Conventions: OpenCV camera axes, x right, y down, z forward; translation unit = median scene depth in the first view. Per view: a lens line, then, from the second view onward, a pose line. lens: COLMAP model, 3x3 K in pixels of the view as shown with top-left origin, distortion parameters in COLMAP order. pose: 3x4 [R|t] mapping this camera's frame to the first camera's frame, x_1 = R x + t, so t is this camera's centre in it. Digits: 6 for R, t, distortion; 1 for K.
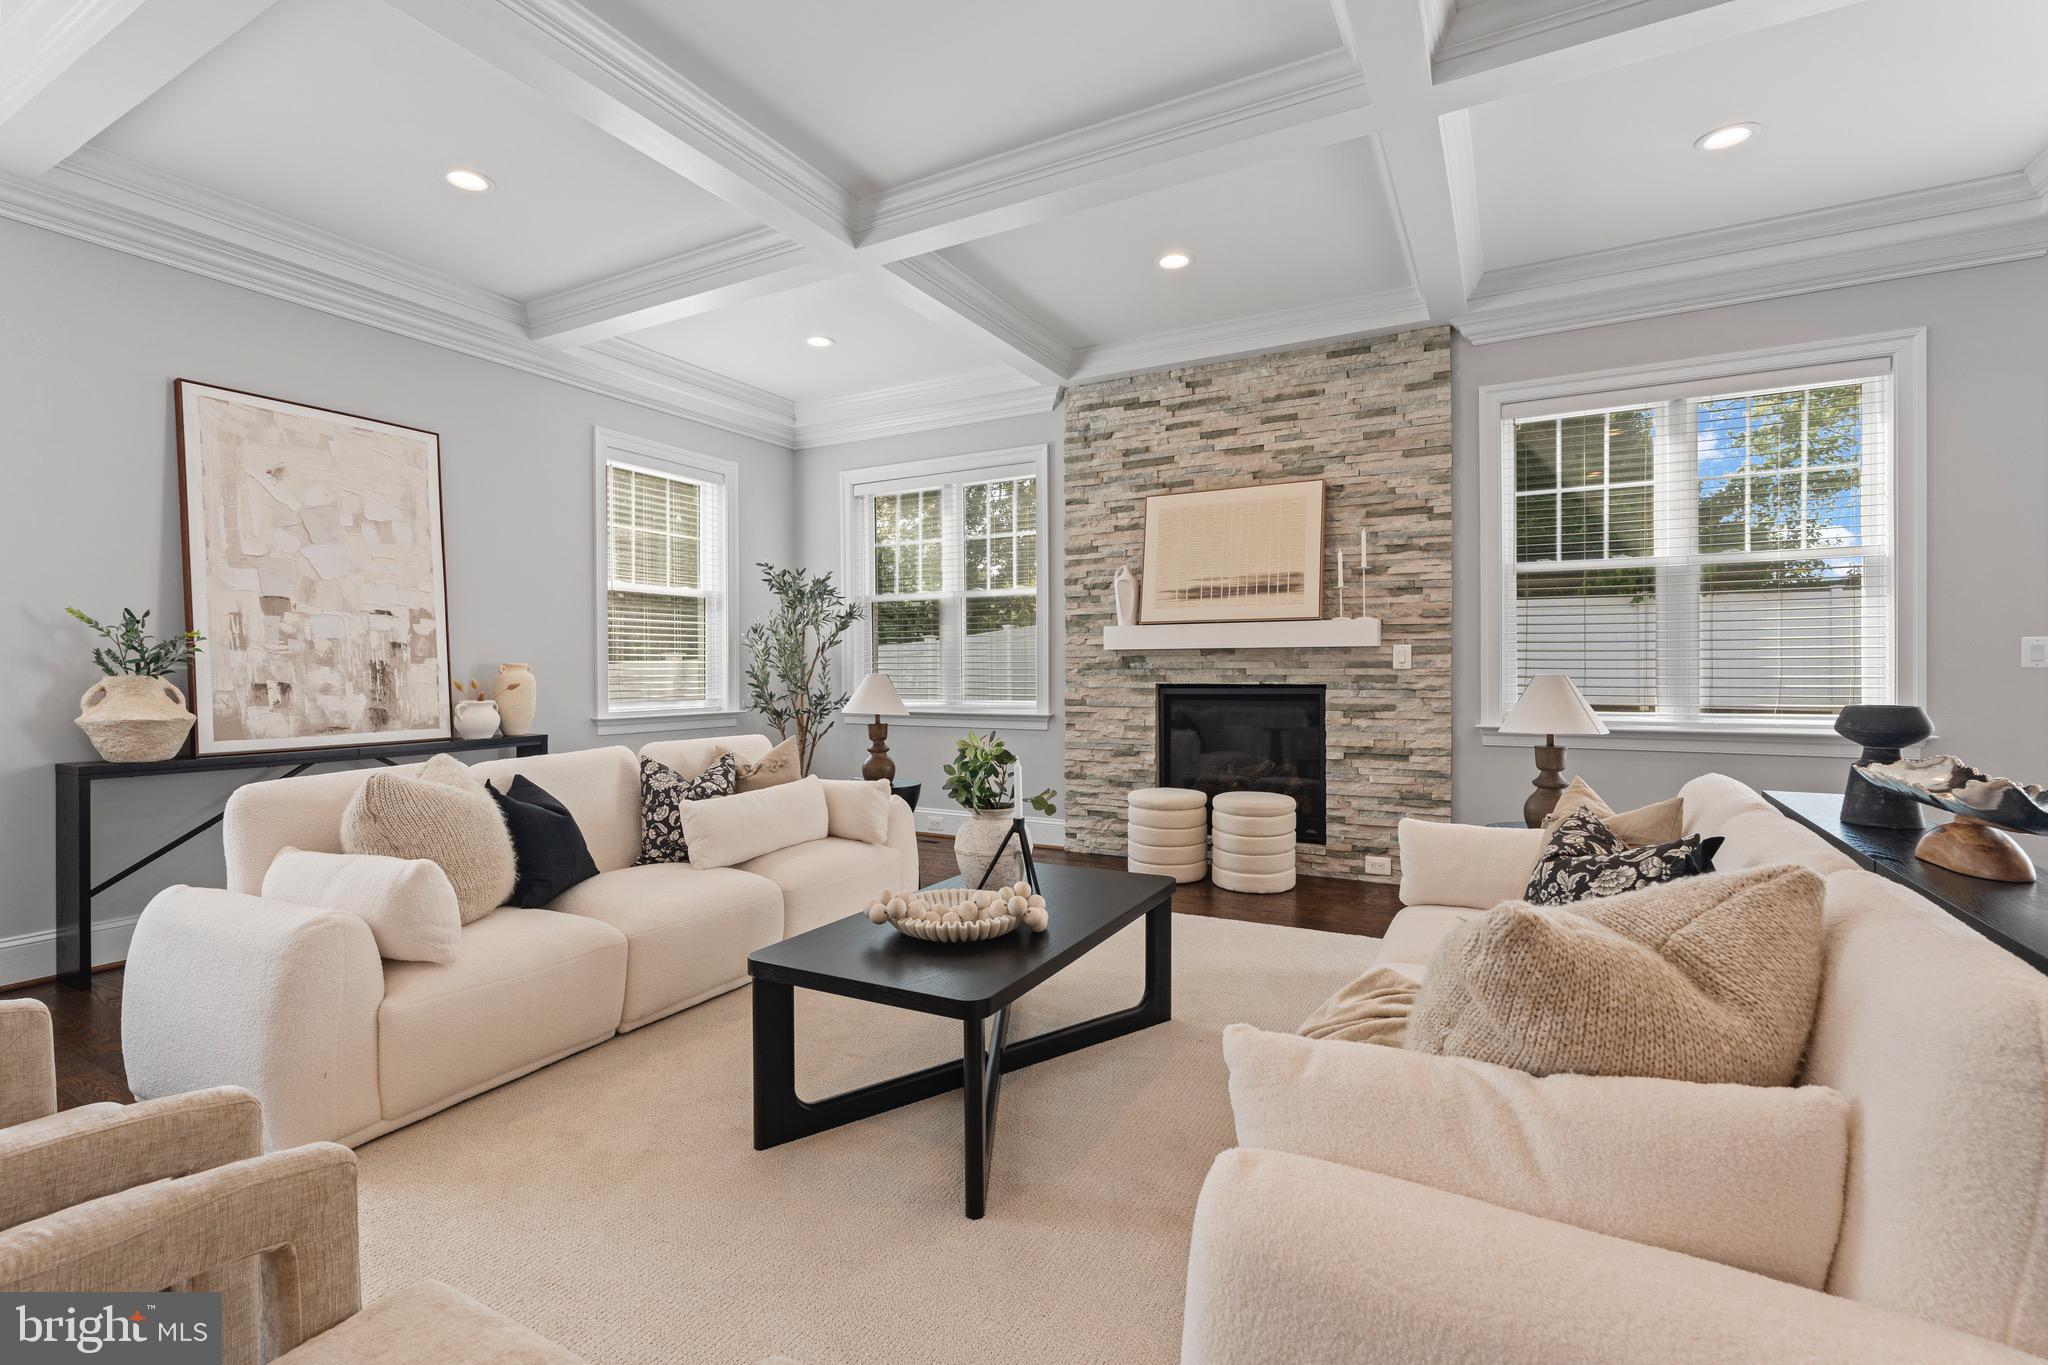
lens RADIAL K [[929.5, 0, 1016.9], [0, 929.5, 671.5], [0, 0, 1]] dist [-0.006611, 0.003729]
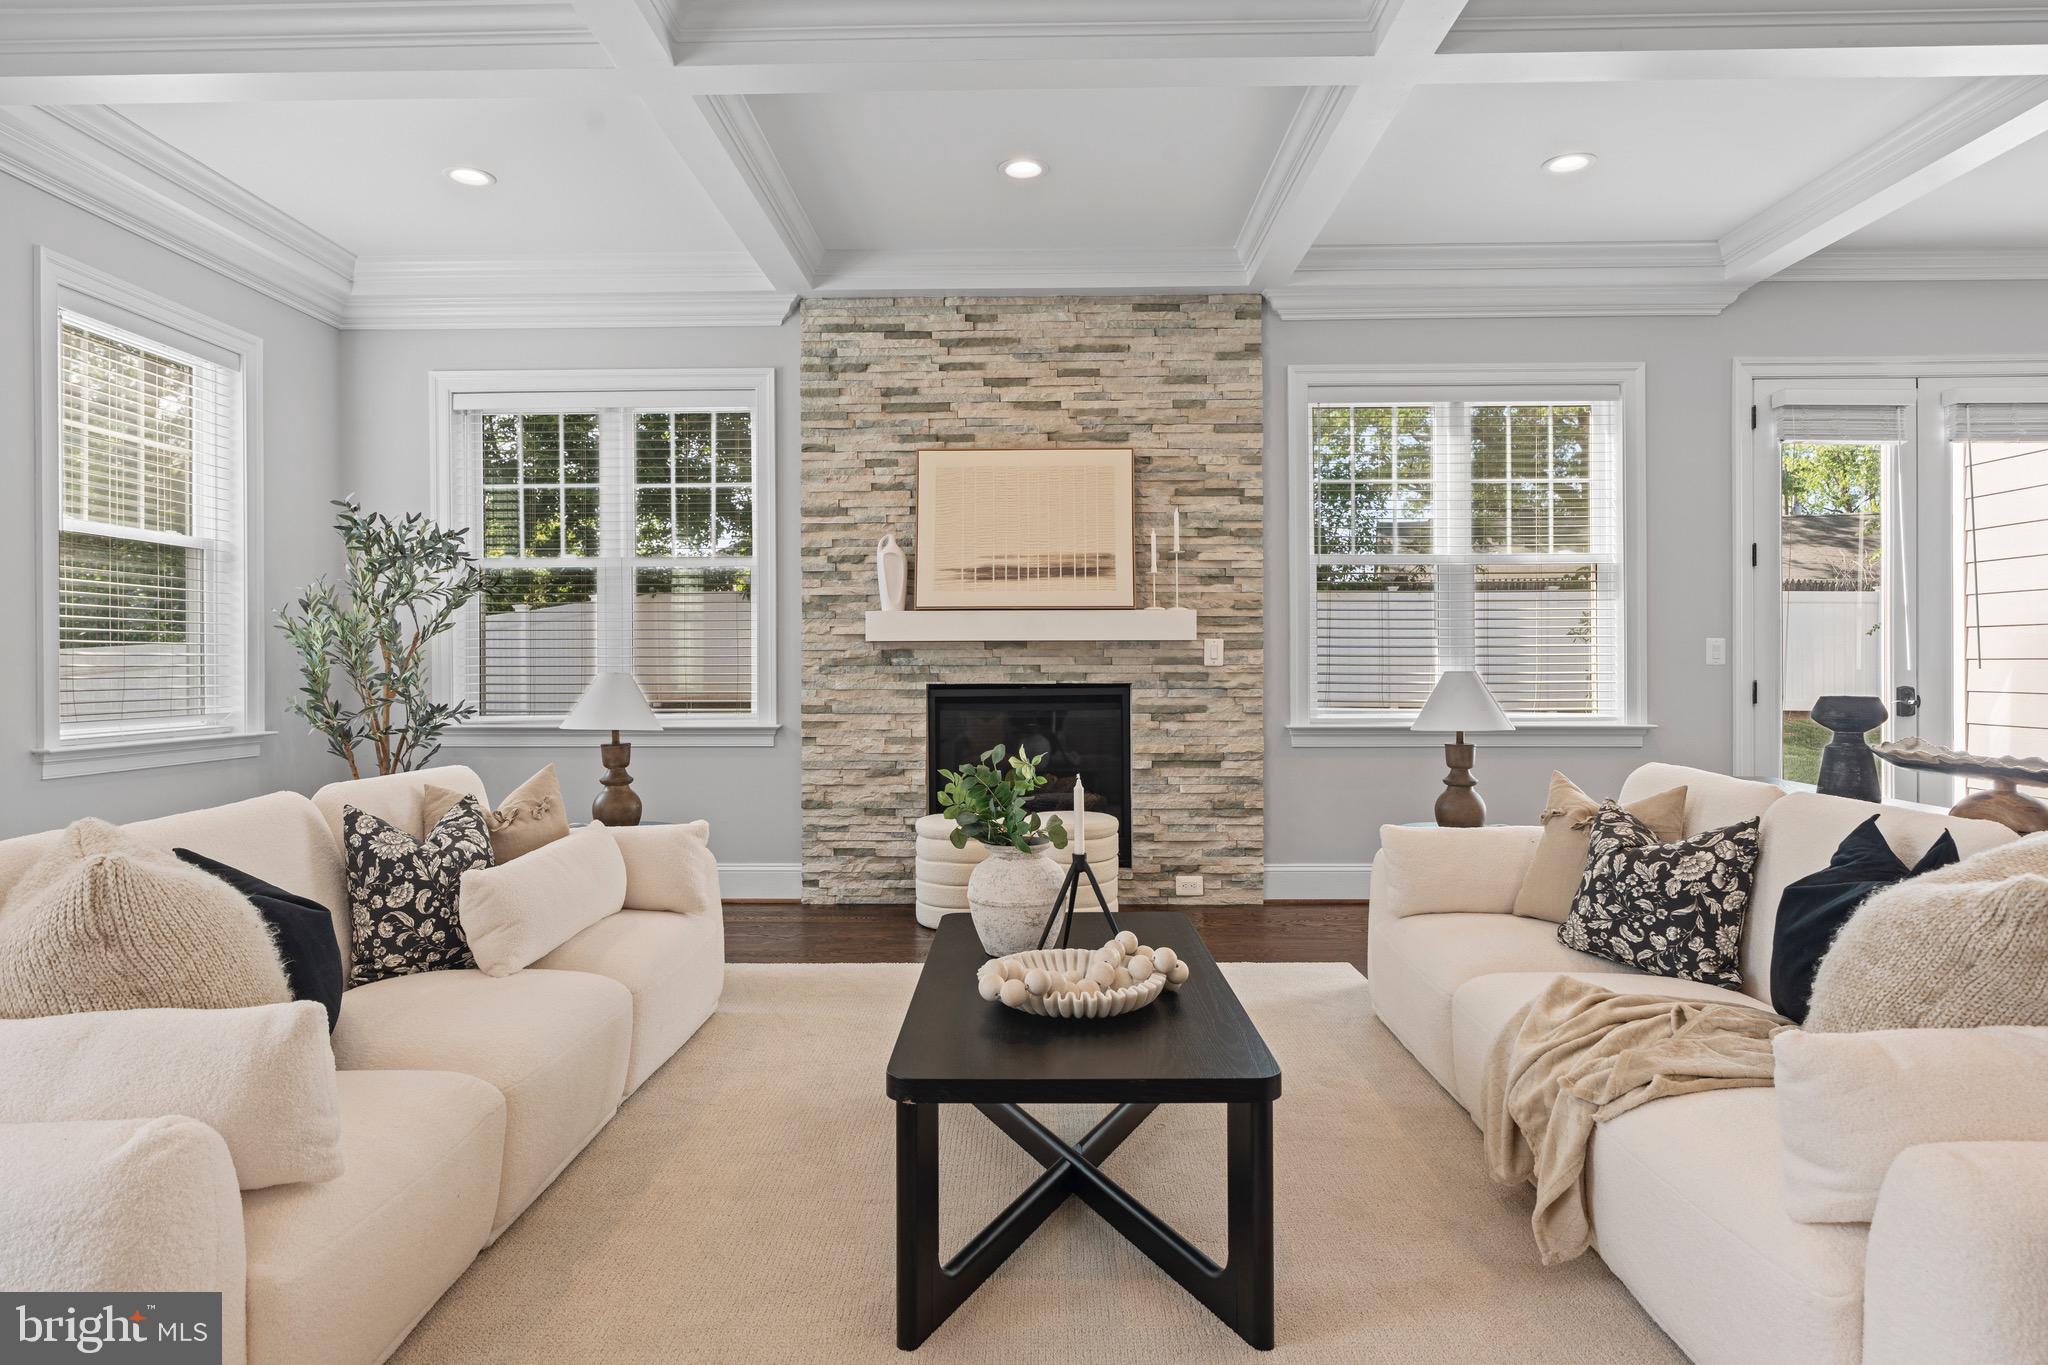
lens RADIAL K [[1166.8, 0, 1012.2], [0, 1166.8, 663.9], [0, 0, 1]] dist [-0.006921, 0.002164]
pose [[0.885081, 0.001065, 0.465435, -0.291865], [0.001354, 0.999987, -0.004863, 0.000817], [-0.465435, 0.004934, 0.885069, 0.086121]]
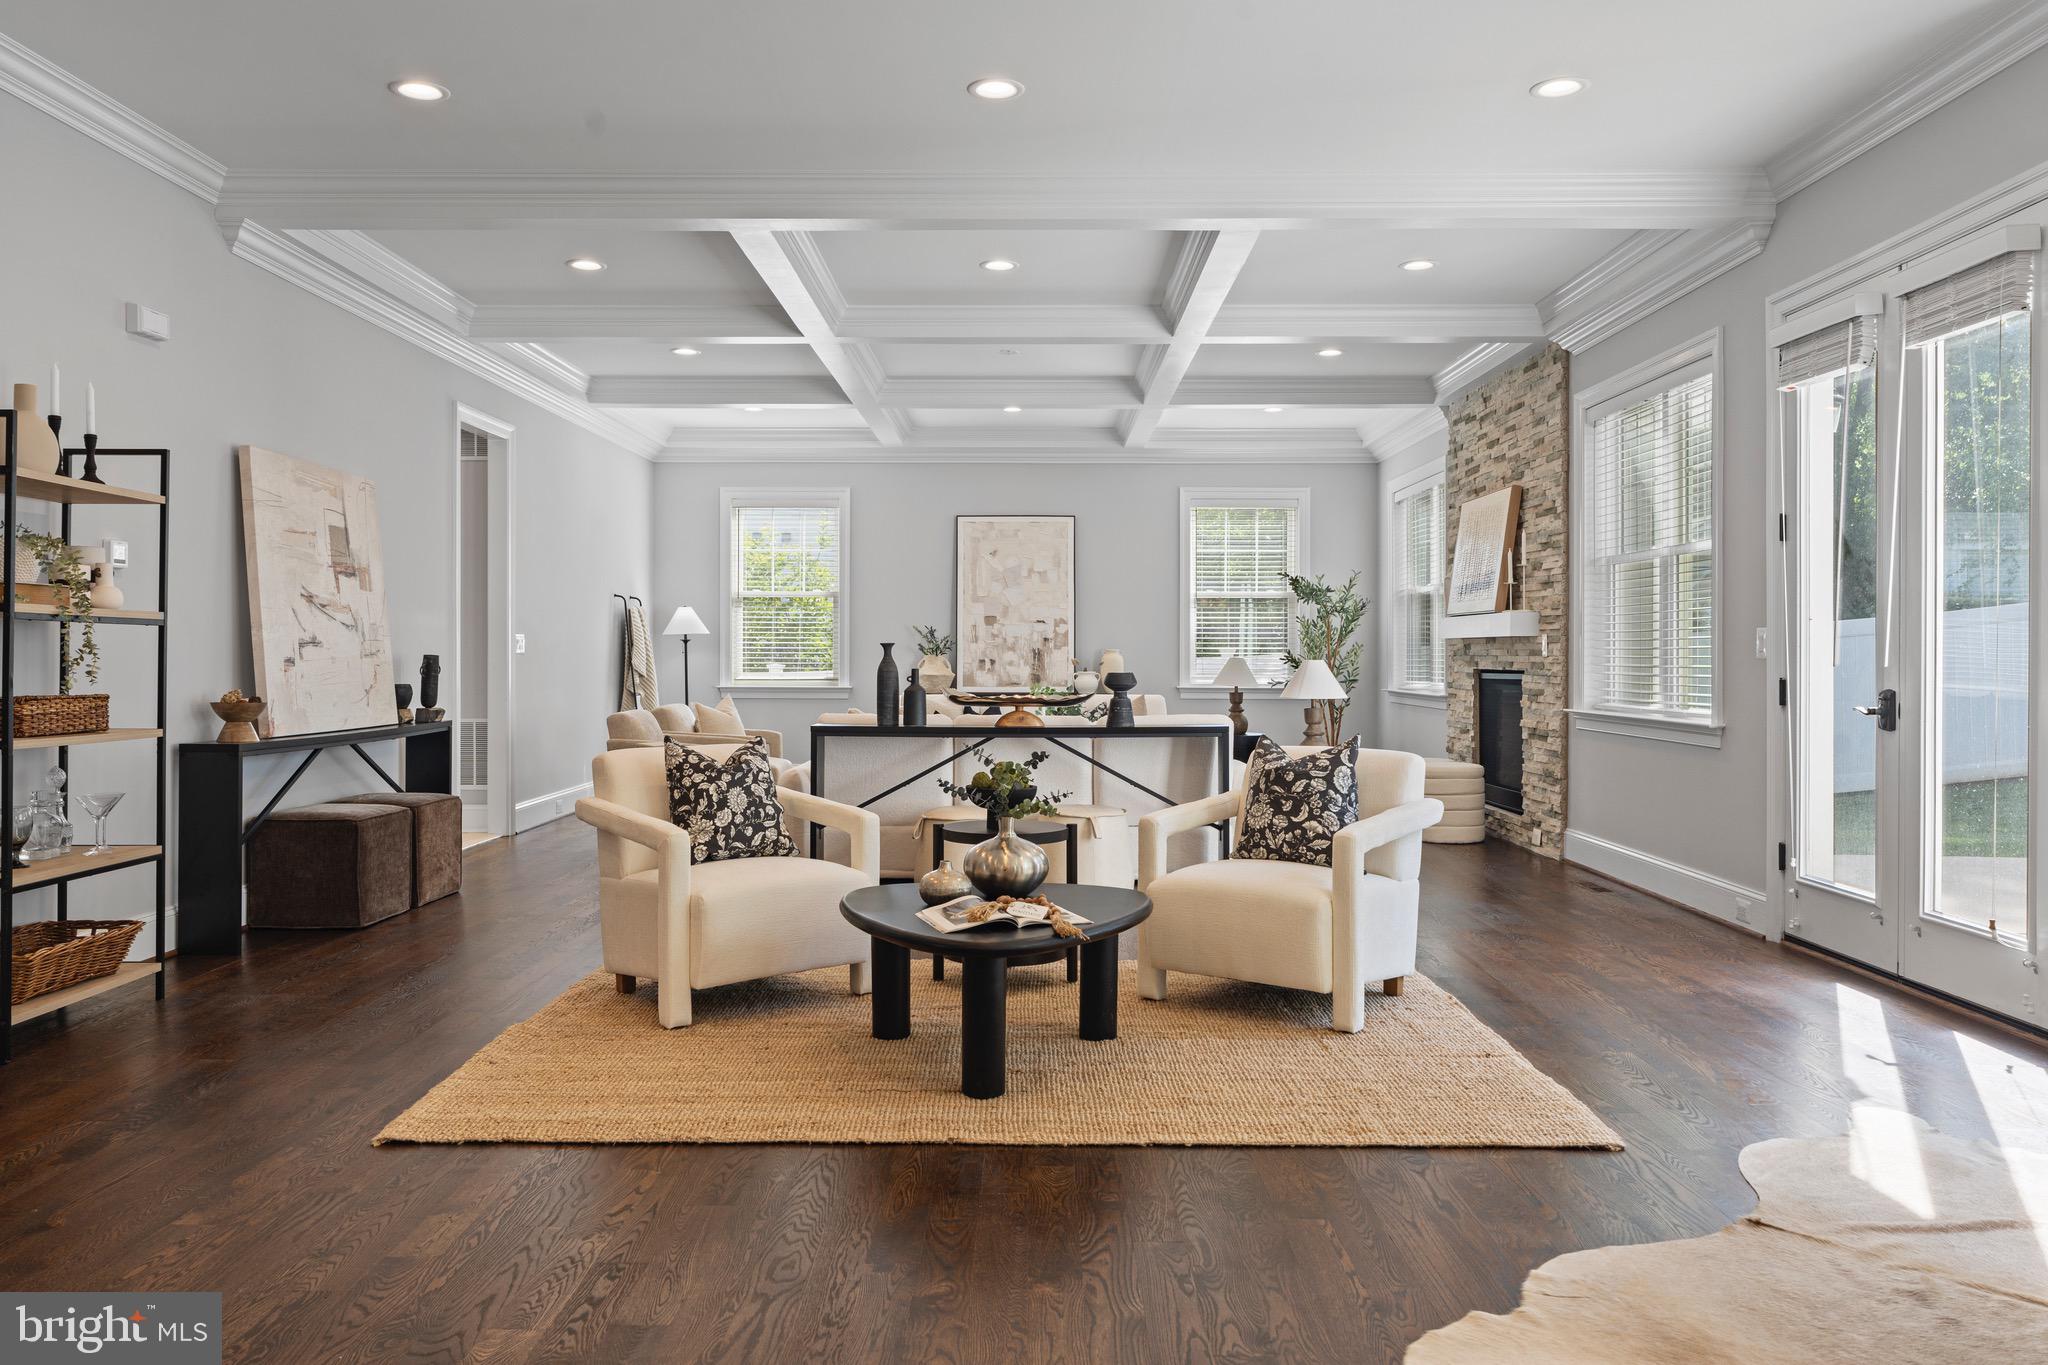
lens RADIAL K [[1455.8, 0, 1019.2], [0, 1455.8, 642.3], [0, 0, 1]] dist [0.000925, 0.002027]
pose [[0.475127, -0.001322, -0.879916, 1.646254], [-0.004516, 0.999982, -0.003940, -0.010343], [0.879906, 0.005845, 0.475112, -0.359322]]
